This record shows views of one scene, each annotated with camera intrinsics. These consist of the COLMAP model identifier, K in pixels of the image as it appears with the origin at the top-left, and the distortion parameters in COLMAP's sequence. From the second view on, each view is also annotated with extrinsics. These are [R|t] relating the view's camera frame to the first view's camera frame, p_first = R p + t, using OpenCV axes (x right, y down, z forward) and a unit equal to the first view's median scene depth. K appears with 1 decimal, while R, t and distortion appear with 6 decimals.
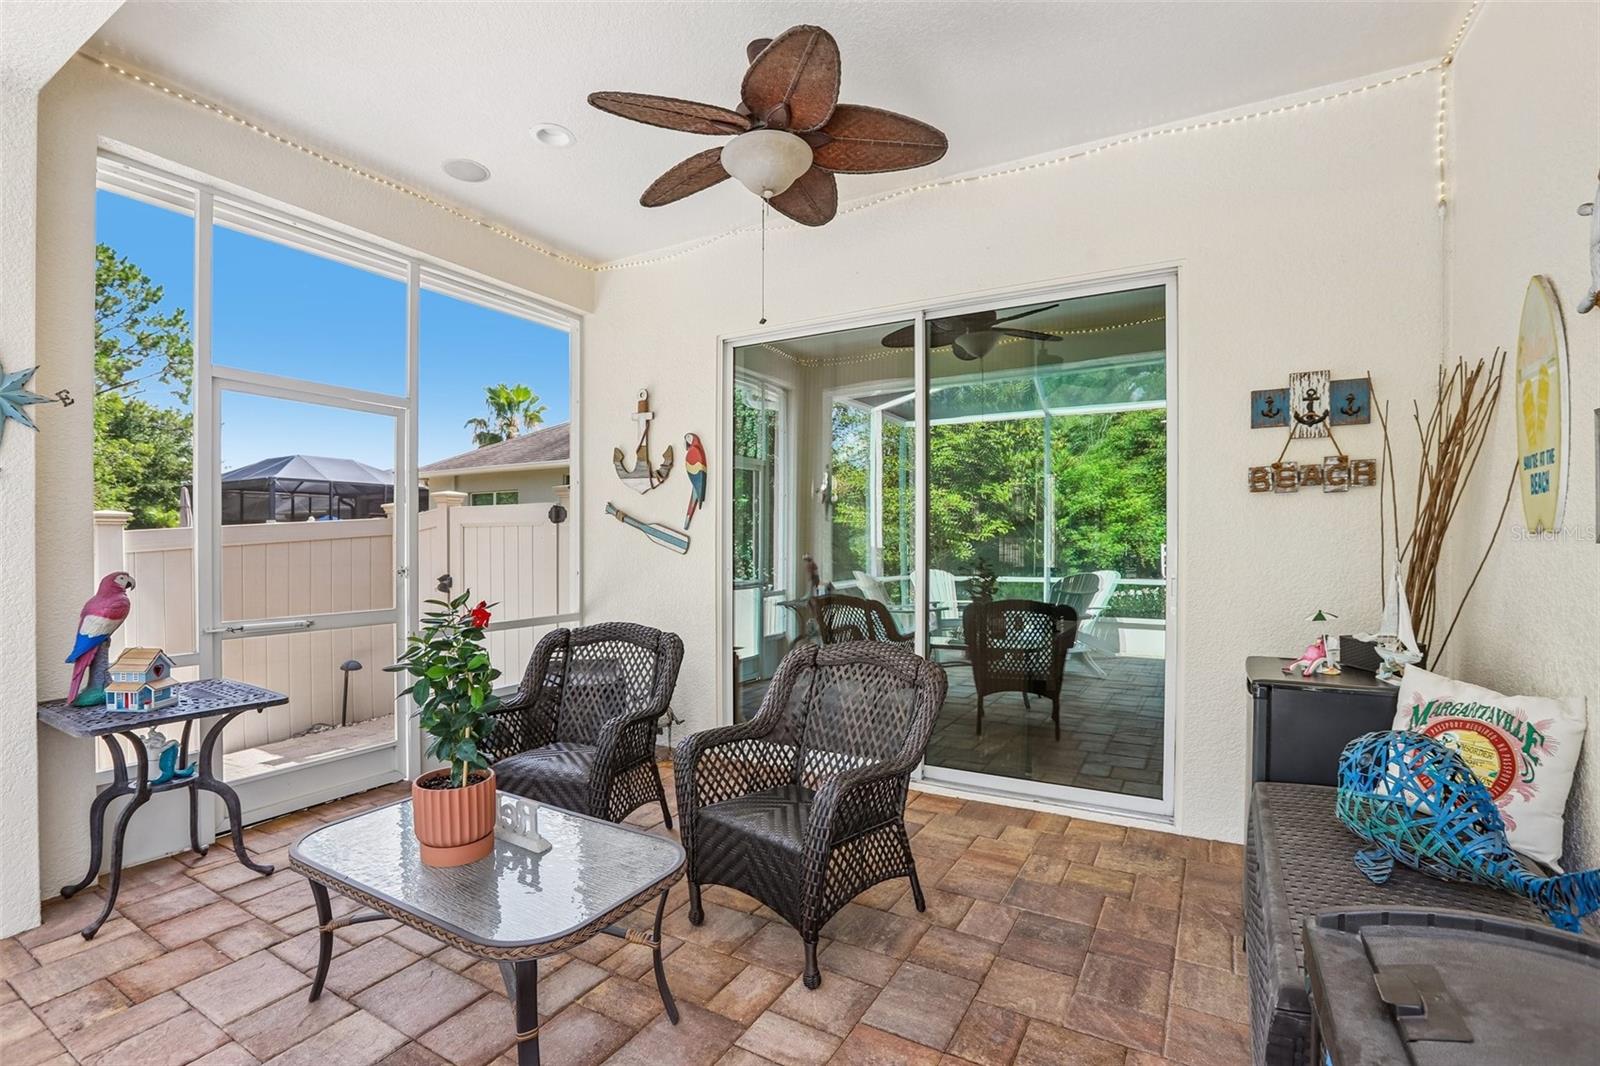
lens RADIAL K [[732.9, 0, 790.8], [0, 732.9, 543.3], [0, 0, 1]] dist [-0.049449, 0.016973]
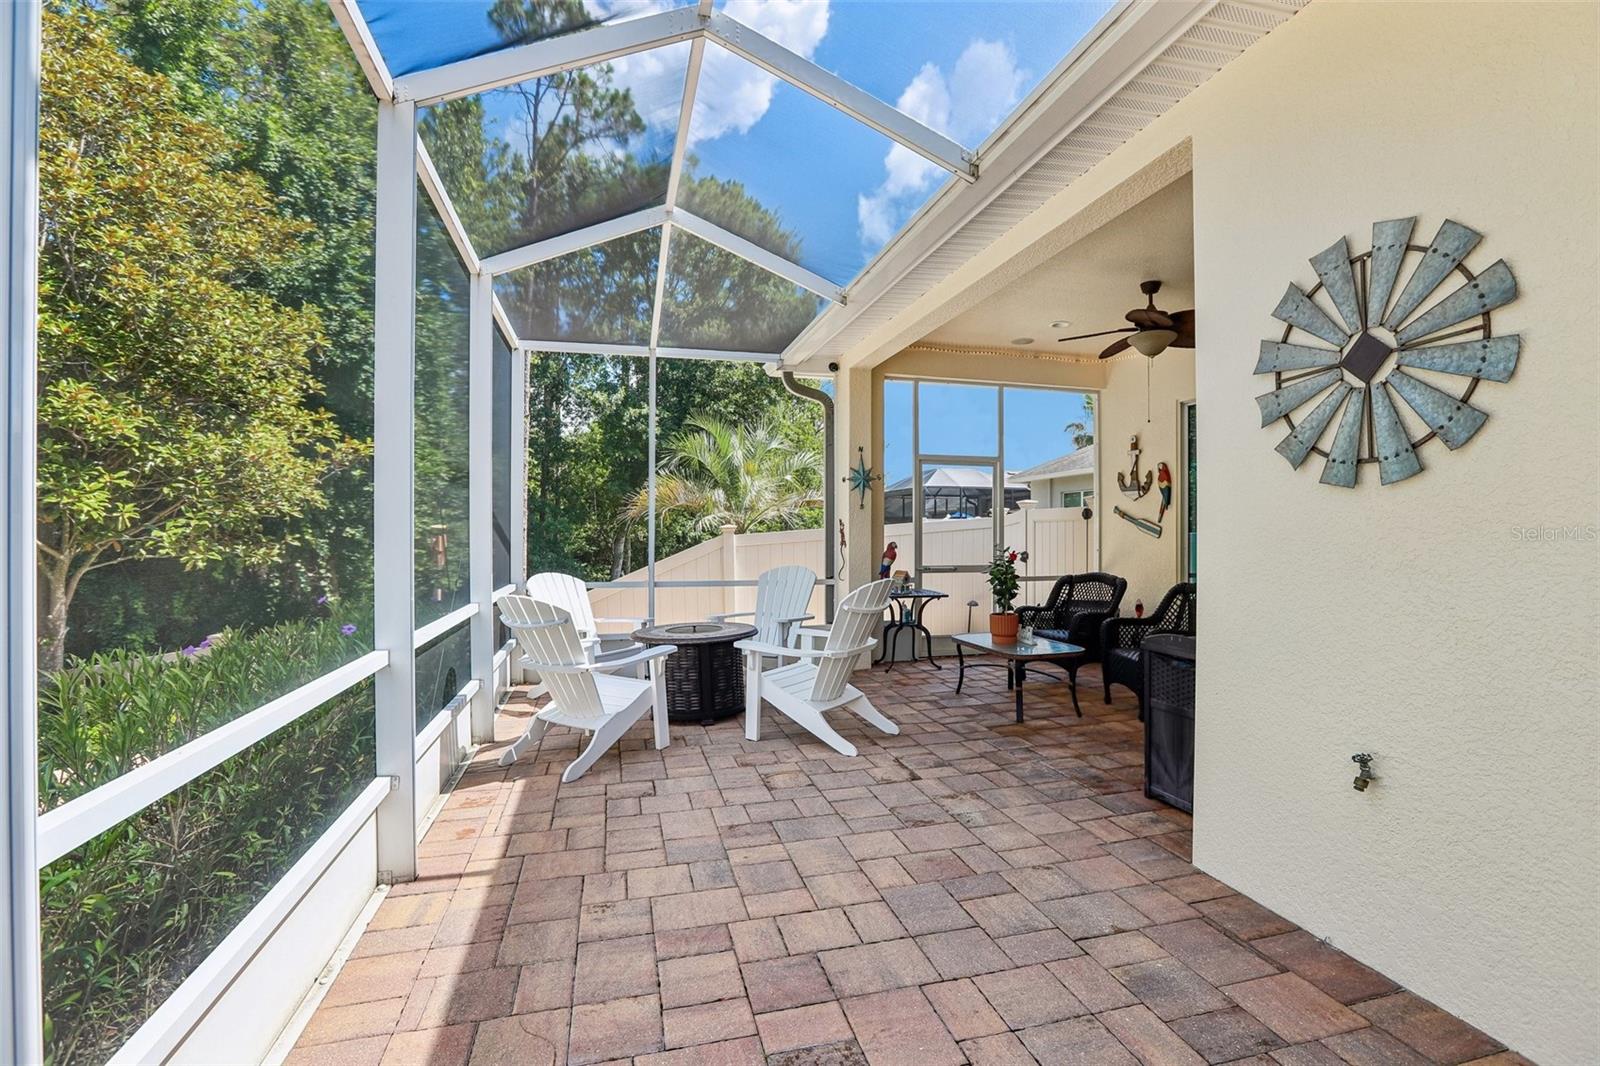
lens RADIAL K [[732.9, 0, 799.9], [0, 732.9, 533.1], [0, 0, 1]] dist [-0.049449, 0.016973]
pose [[0.708683, -0.000944, -0.705527, 0.415443], [-0.001357, 0.999995, -0.002701, 0.009024], [0.705526, 0.002872, 0.708678, -0.669562]]
